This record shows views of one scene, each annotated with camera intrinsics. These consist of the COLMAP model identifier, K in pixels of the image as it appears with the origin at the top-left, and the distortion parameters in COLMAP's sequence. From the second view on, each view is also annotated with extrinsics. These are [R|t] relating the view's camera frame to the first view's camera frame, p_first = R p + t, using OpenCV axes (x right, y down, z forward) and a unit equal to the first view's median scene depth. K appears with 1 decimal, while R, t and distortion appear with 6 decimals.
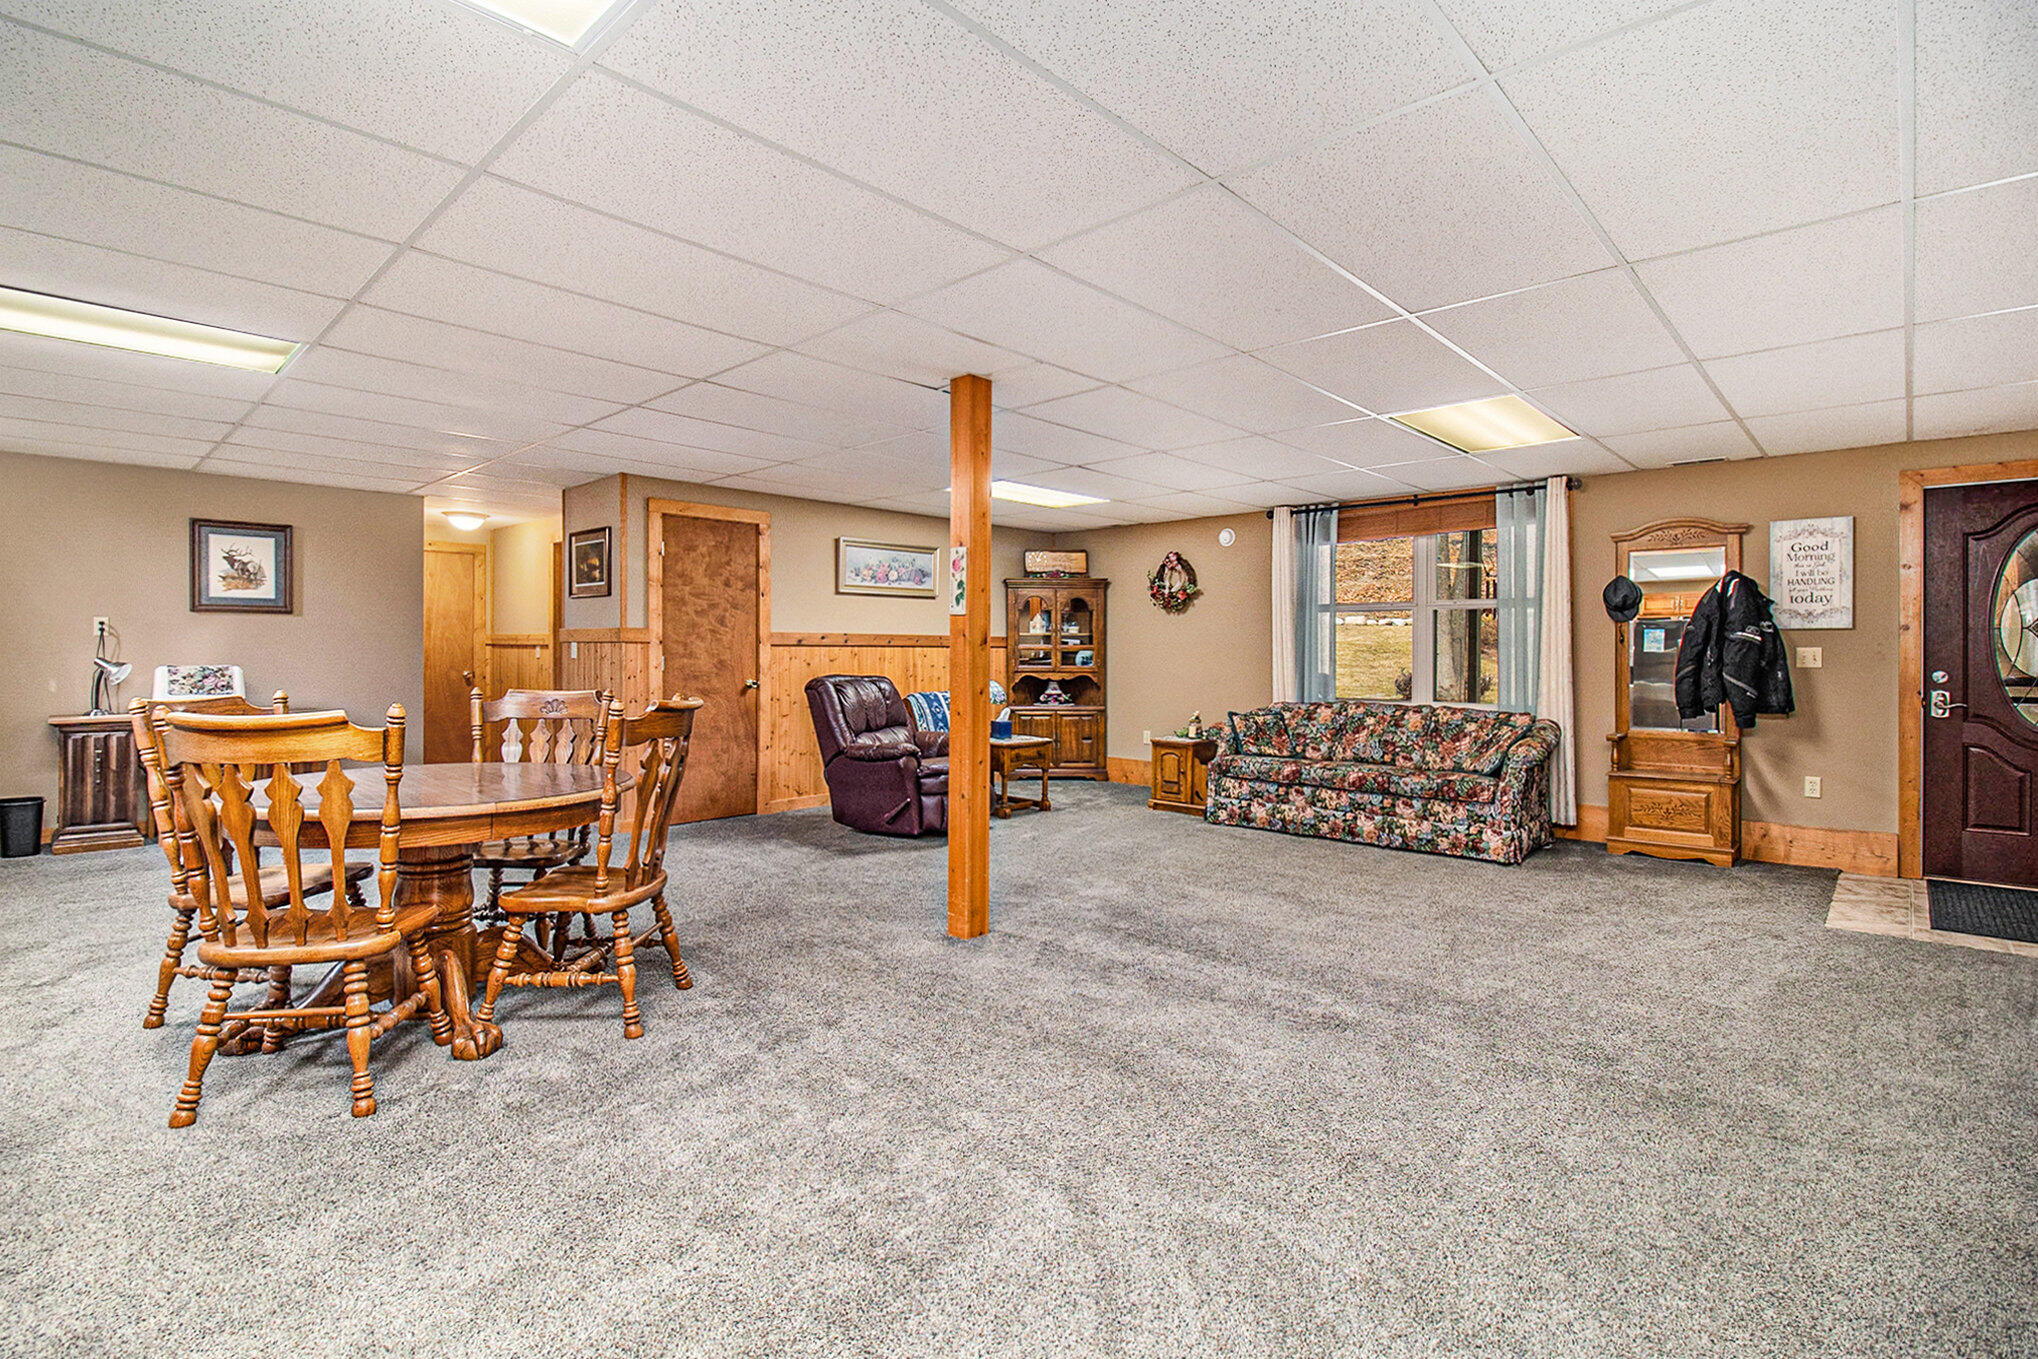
lens RADIAL K [[958.7, 0, 1011.6], [0, 958.7, 664.4], [0, 0, 1]] dist [0.000319, -0.010749]
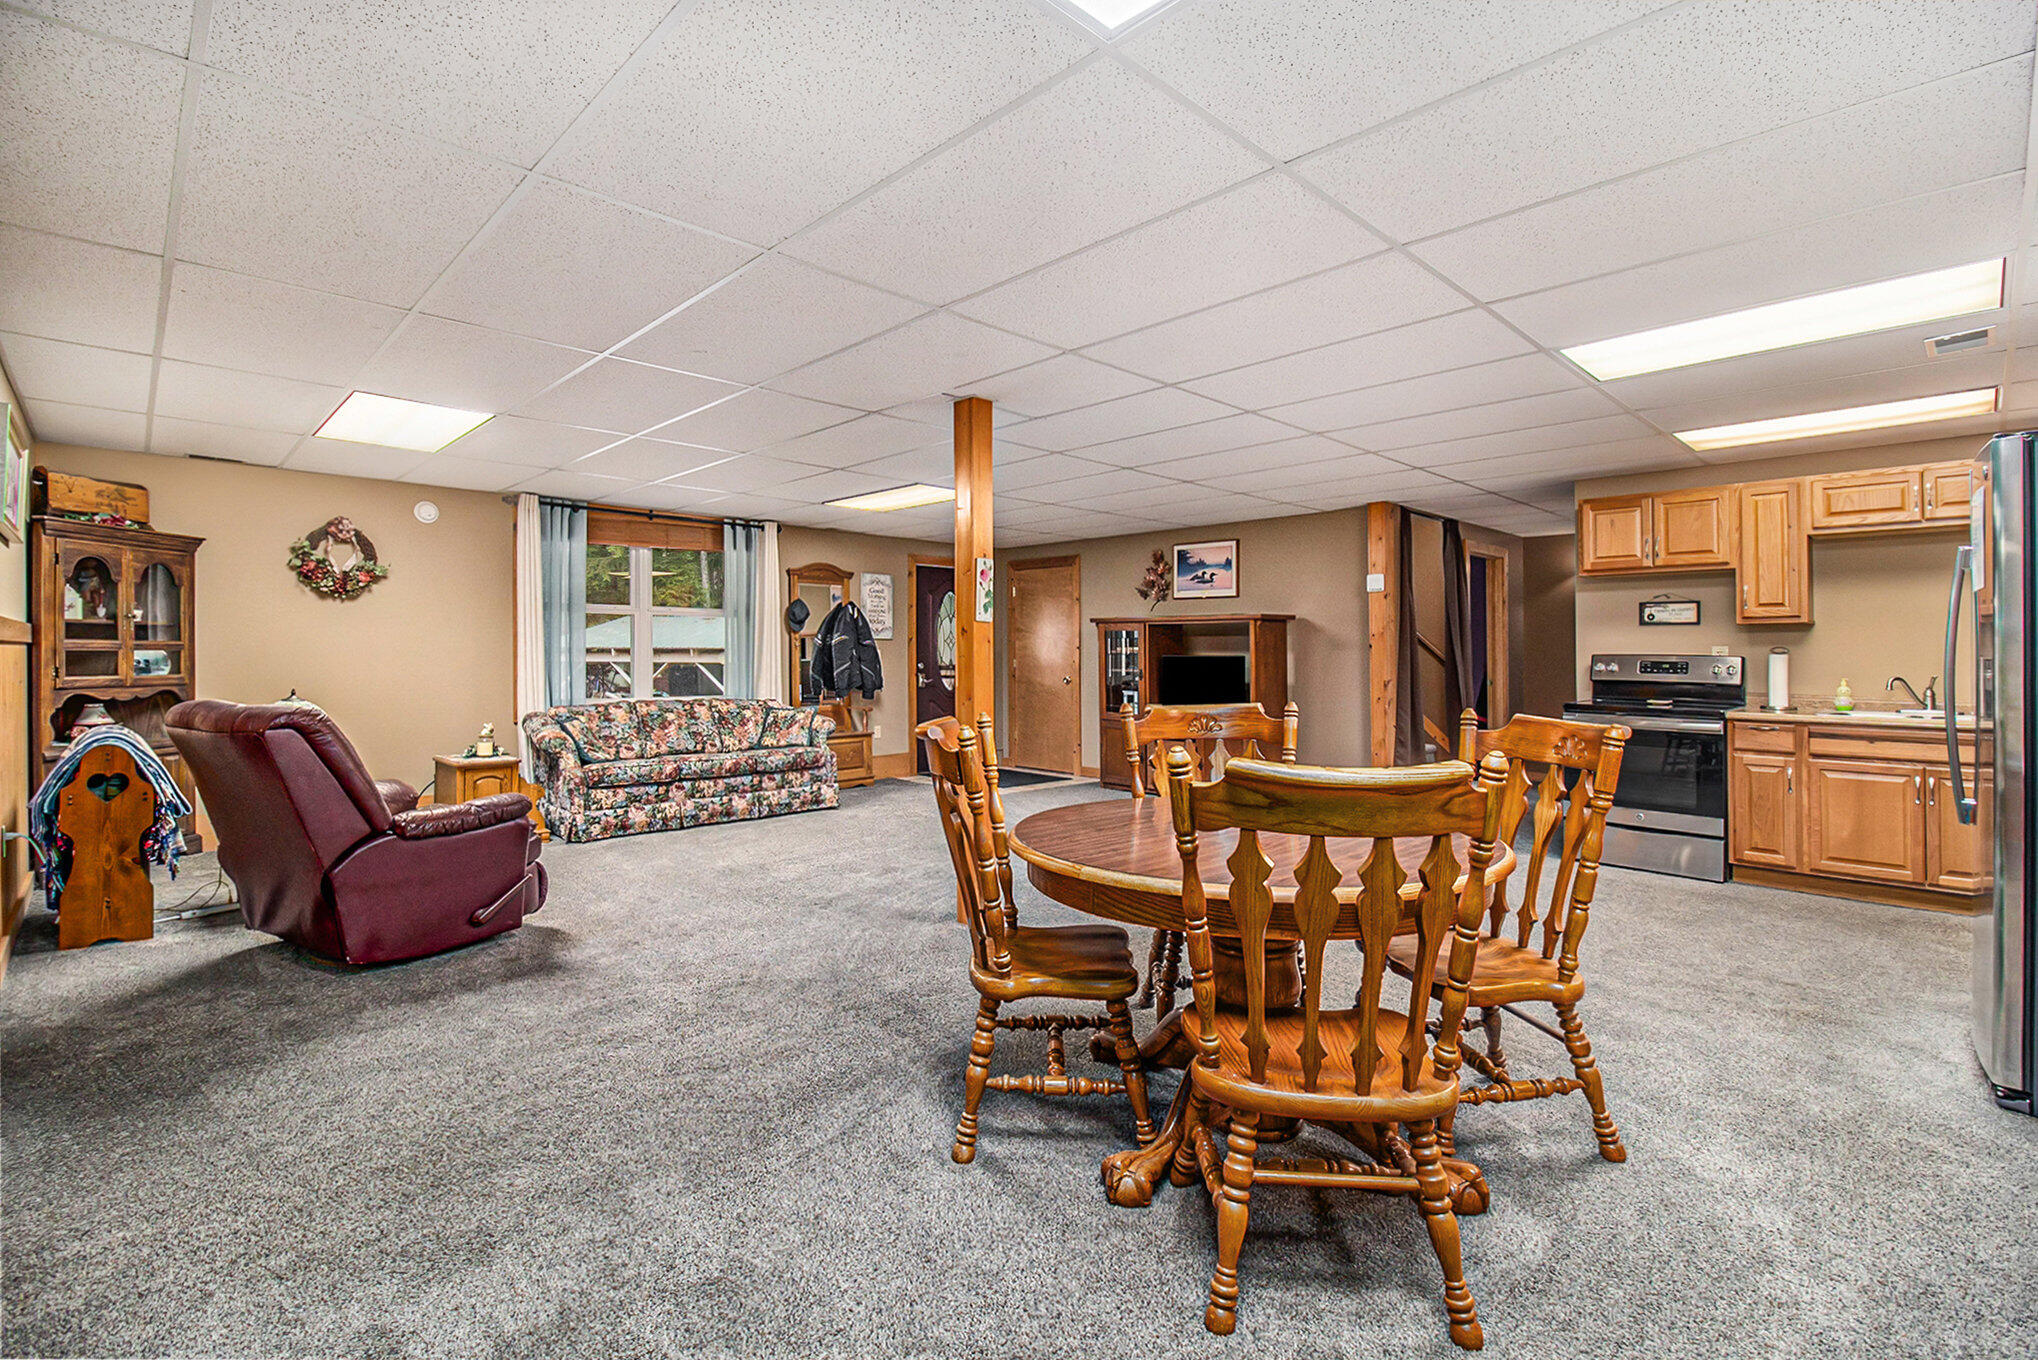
lens RADIAL K [[958.7, 0, 1010.4], [0, 958.7, 664.4], [0, 0, 1]] dist [0.000319, -0.010749]
pose [[0.035845, -0.014510, 0.999252, -0.733321], [0.009520, 0.999854, 0.014177, -0.012448], [-0.999312, 0.009004, 0.035978, 0.604238]]
